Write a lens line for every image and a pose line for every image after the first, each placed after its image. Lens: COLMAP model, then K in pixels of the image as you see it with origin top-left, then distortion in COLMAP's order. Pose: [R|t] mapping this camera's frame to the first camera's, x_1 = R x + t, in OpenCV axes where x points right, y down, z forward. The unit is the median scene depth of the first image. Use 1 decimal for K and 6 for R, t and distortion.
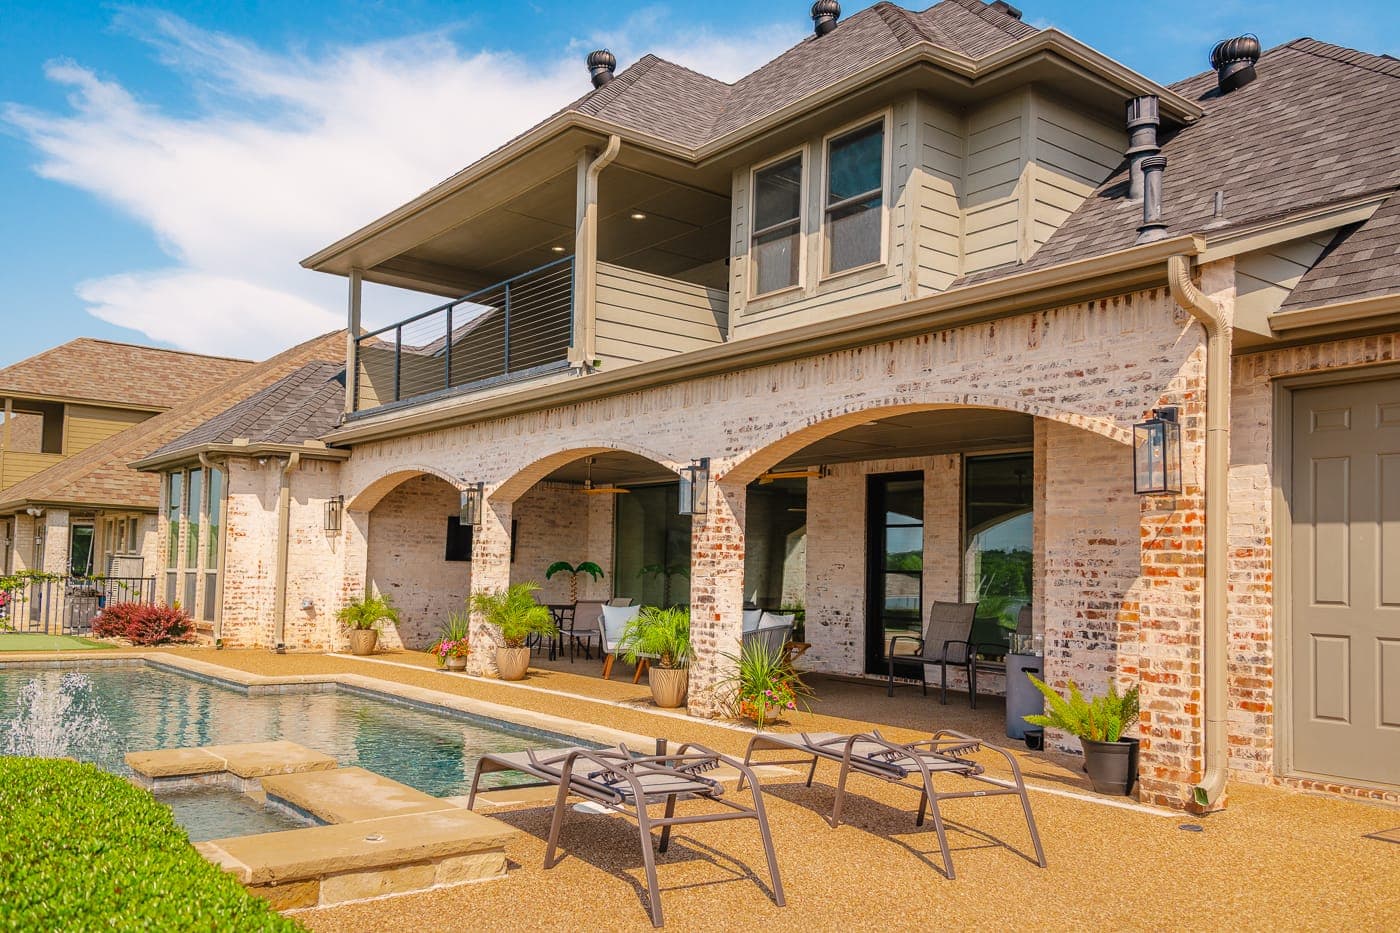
lens RADIAL K [[1100.1, 0, 632.6], [0, 1100.1, 510.8], [0, 0, 1]] dist [0.190932, -0.145835]
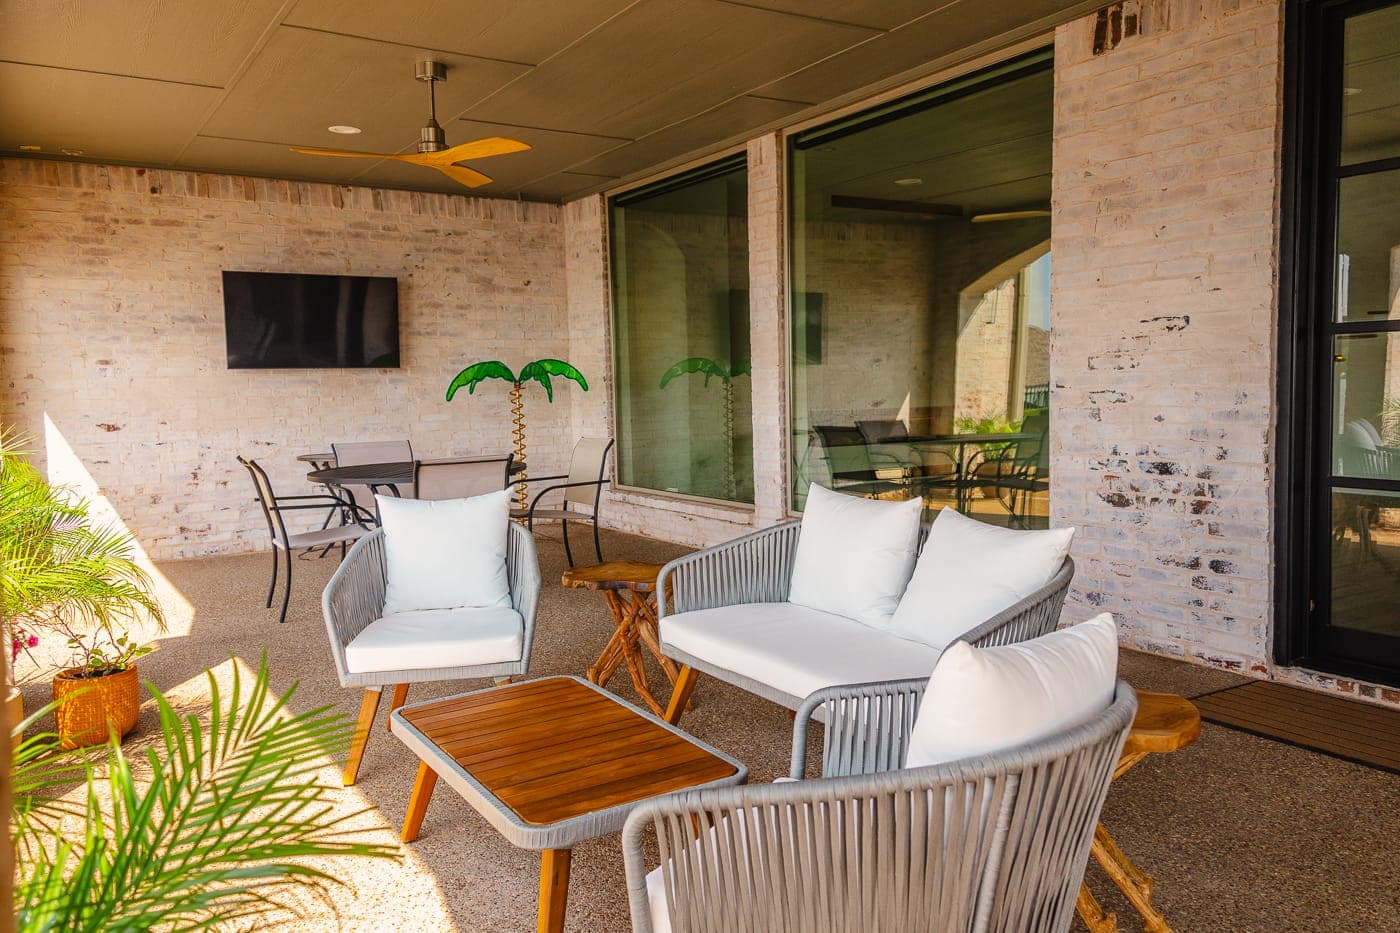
lens RADIAL K [[1100.1, 0, 689.5], [0, 1100.1, 456.7], [0, 0, 1]] dist [0.190932, -0.145835]
pose [[0.995232, -0.045411, -0.086322, 0.075949], [0.056252, 0.990227, 0.127618, 0.038805], [0.079683, -0.131865, 0.988060, 0.663092]]
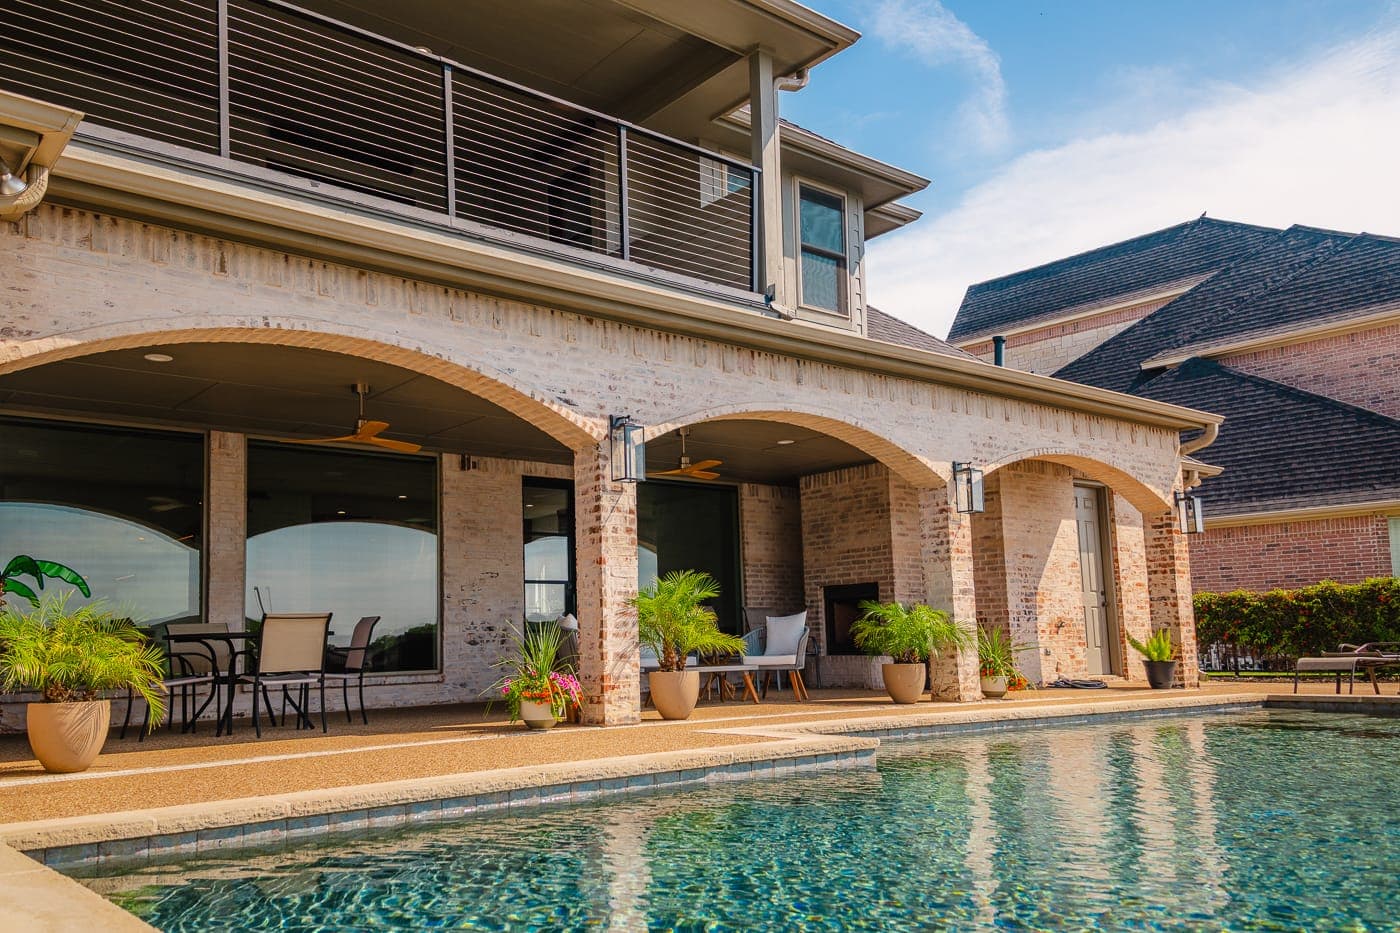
lens RADIAL K [[1100.1, 0, 645.1], [0, 1100.1, 512.8], [0, 0, 1]] dist [0.190932, -0.145835]
pose [[-0.026350, 0.095804, 0.995051, -0.688339], [-0.036596, 0.994637, -0.096734, 0.081295], [-0.998983, -0.038964, -0.022703, 0.902386]]
